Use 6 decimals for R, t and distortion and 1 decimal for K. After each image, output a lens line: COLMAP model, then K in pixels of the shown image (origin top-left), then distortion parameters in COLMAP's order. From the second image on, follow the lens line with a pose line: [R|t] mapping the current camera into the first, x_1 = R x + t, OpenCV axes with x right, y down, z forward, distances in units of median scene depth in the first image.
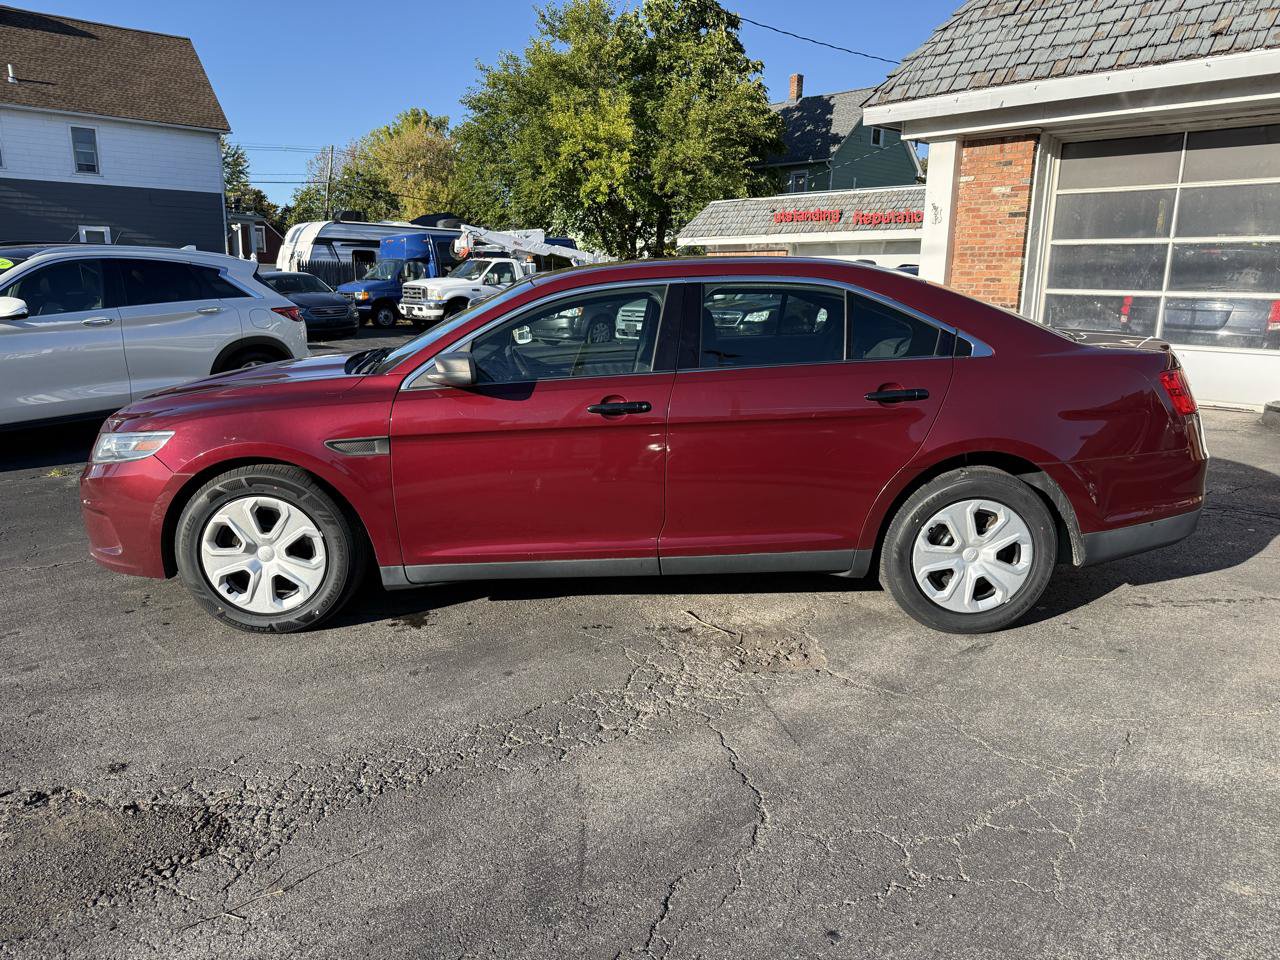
lens RADIAL K [[921.4, 0, 638.6], [0, 921.4, 504.4], [0, 0, 1]] dist [-0.003490, -0.006394]
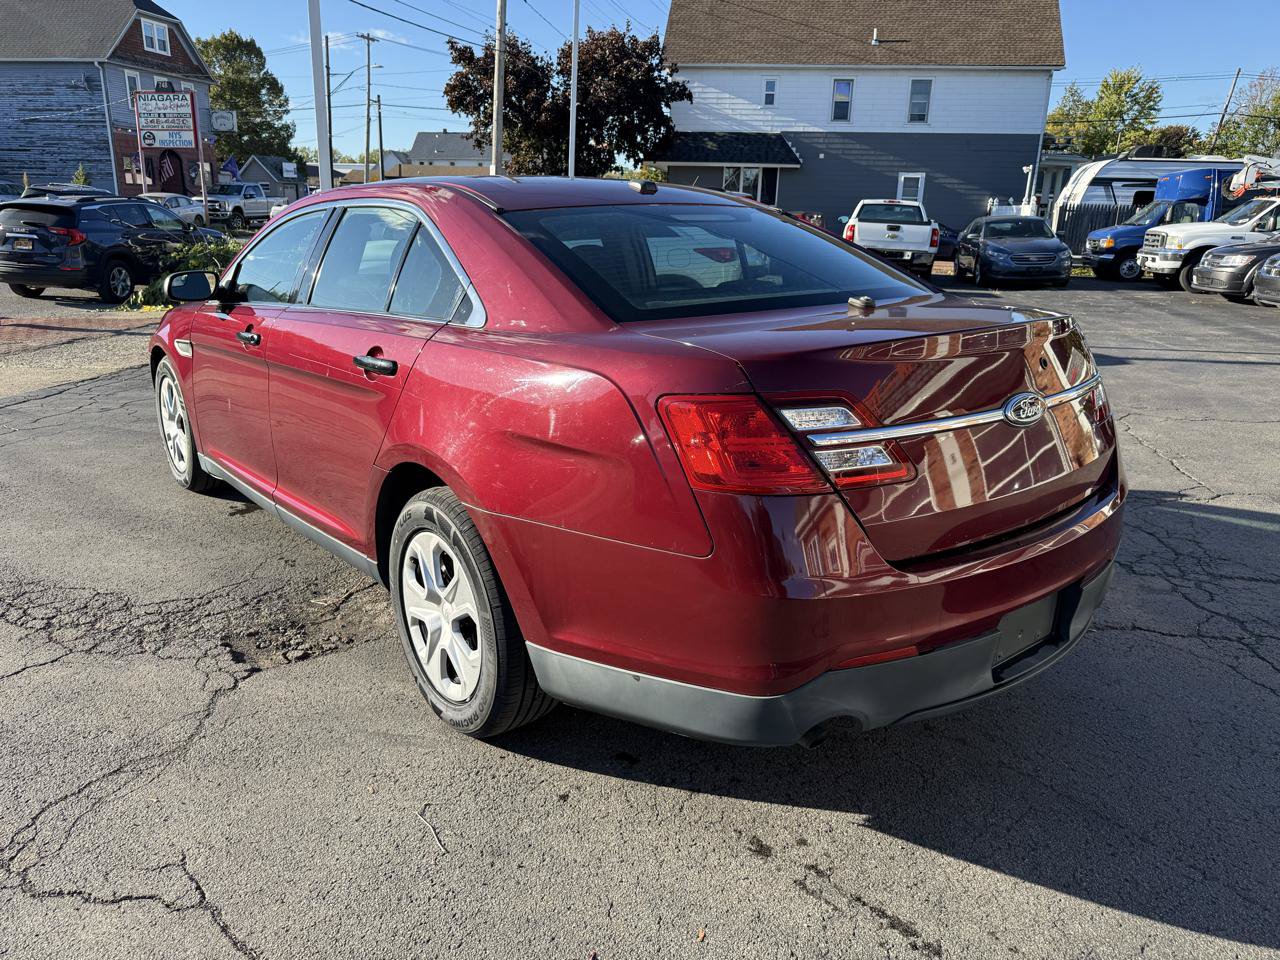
lens RADIAL K [[924.8, 0, 641.8], [0, 924.8, 496.0], [0, 0, 1]] dist [0.000794, 0.001800]
pose [[0.619732, 0.229523, -0.750501, 0.142119], [-0.198534, 0.971025, 0.133025, -0.021013], [0.759287, 0.066560, 0.647343, 0.106191]]
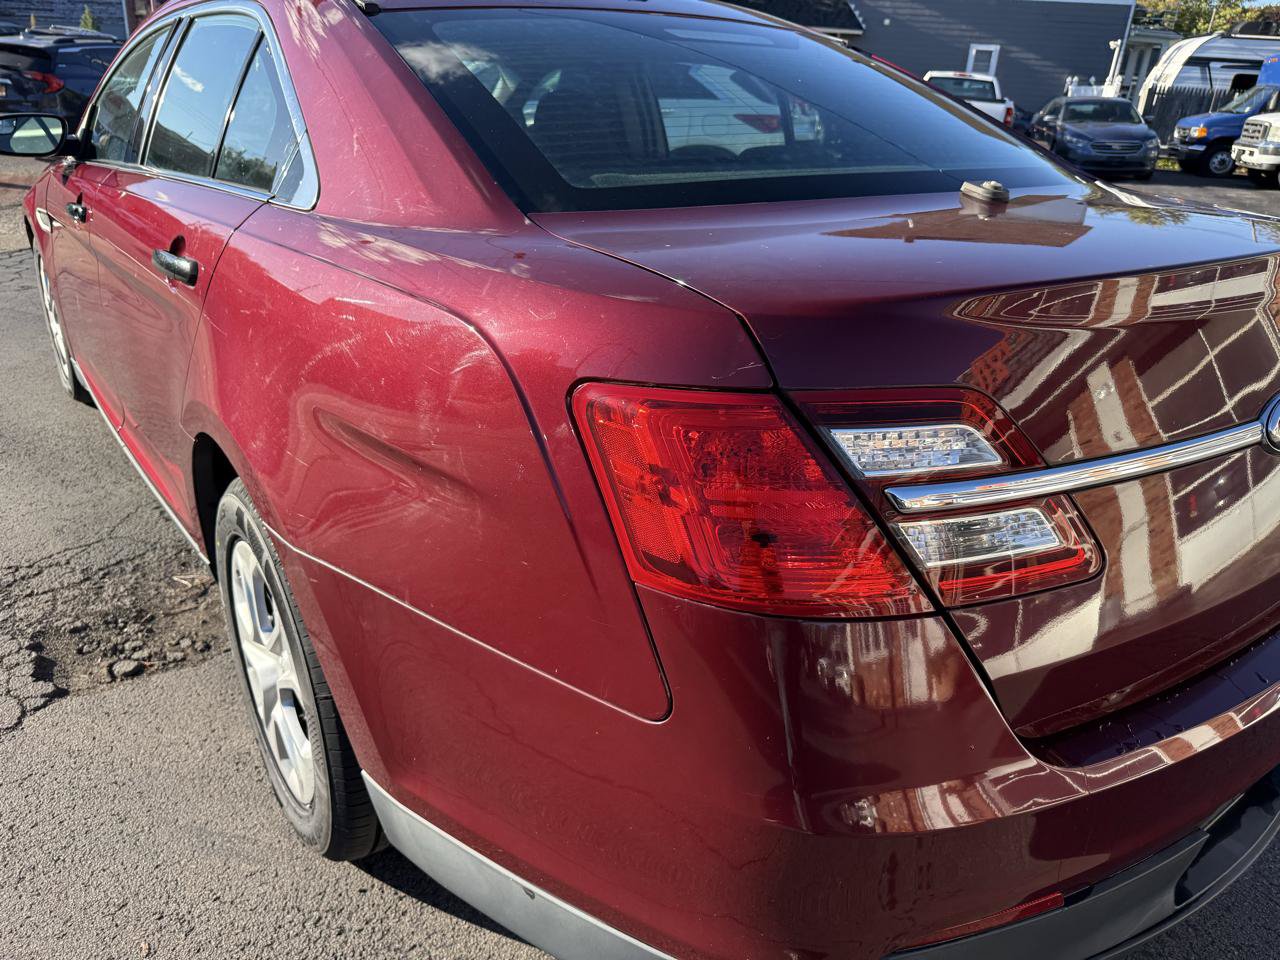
lens RADIAL K [[921.4, 0, 638.6], [0, 921.4, 504.4], [0, 0, 1]] dist [-0.003490, -0.006394]
pose [[0.578463, 0.356241, -0.733807, 0.114151], [-0.235728, 0.934218, 0.267709, -0.024799], [0.780905, 0.018119, 0.624387, 0.134889]]
